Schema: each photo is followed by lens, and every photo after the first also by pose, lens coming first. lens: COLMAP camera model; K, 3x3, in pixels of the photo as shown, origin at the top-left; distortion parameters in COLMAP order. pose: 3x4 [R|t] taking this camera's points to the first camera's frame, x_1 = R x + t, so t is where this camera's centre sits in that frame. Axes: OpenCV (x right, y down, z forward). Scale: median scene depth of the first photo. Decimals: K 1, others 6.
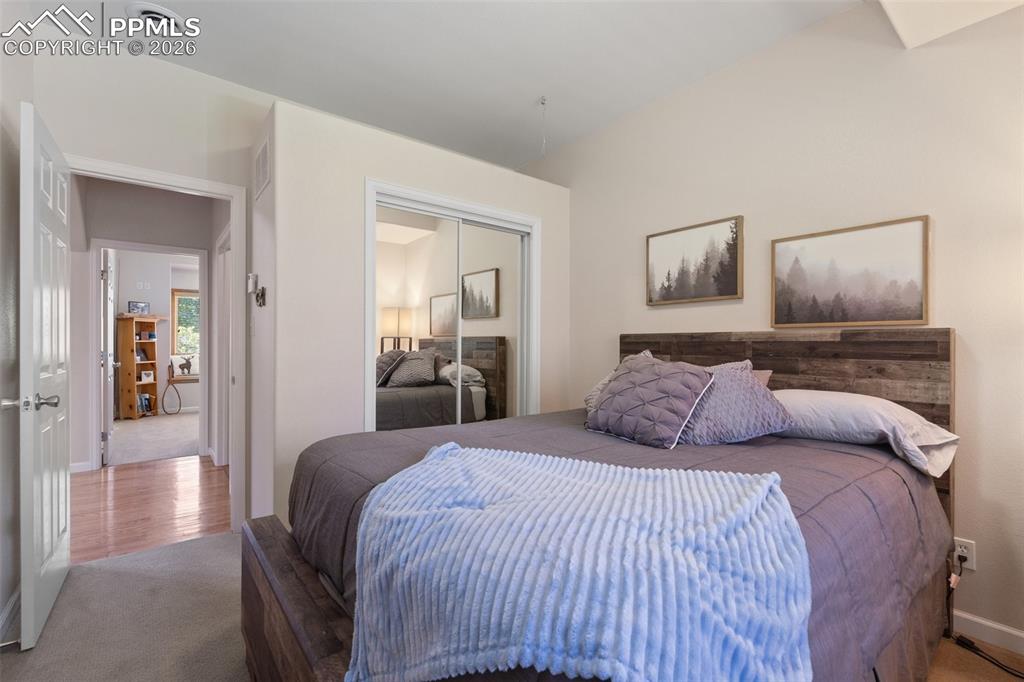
lens RADIAL K [[455.5, 0, 511.7], [0, 455.5, 343.0], [0, 0, 1]] dist [-0.002241, -0.000199]
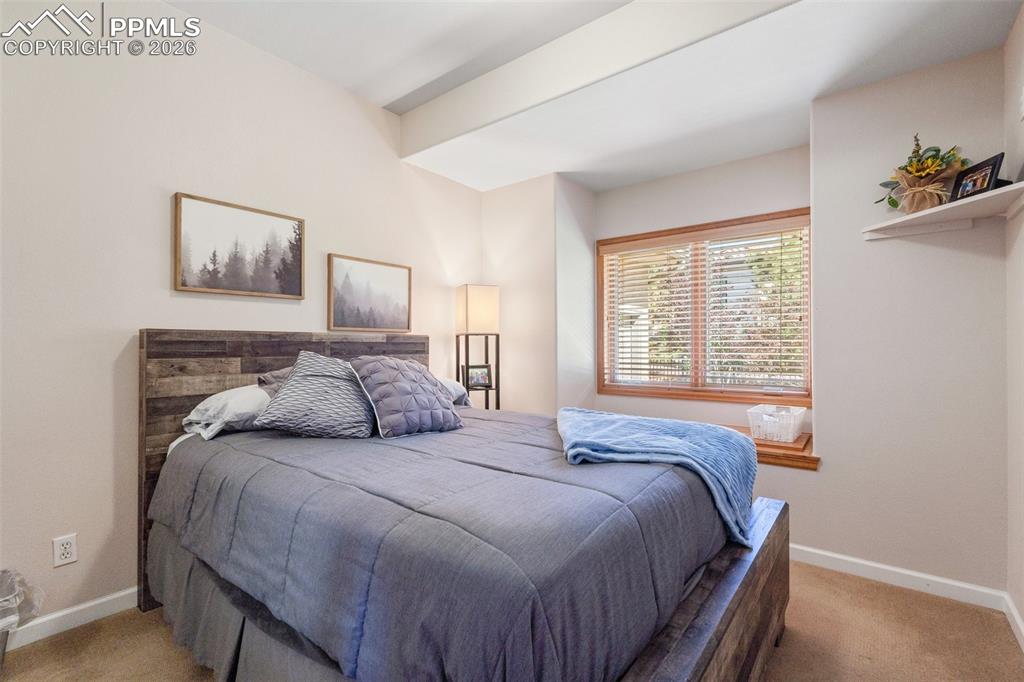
lens RADIAL K [[455.5, 0, 511.7], [0, 455.5, 343.0], [0, 0, 1]] dist [-0.002241, -0.000199]
pose [[-0.229552, 0.001056, 0.973296, -0.586201], [-0.004832, 0.999986, -0.002225, -0.000092], [-0.973285, -0.005214, -0.229543, 0.741319]]
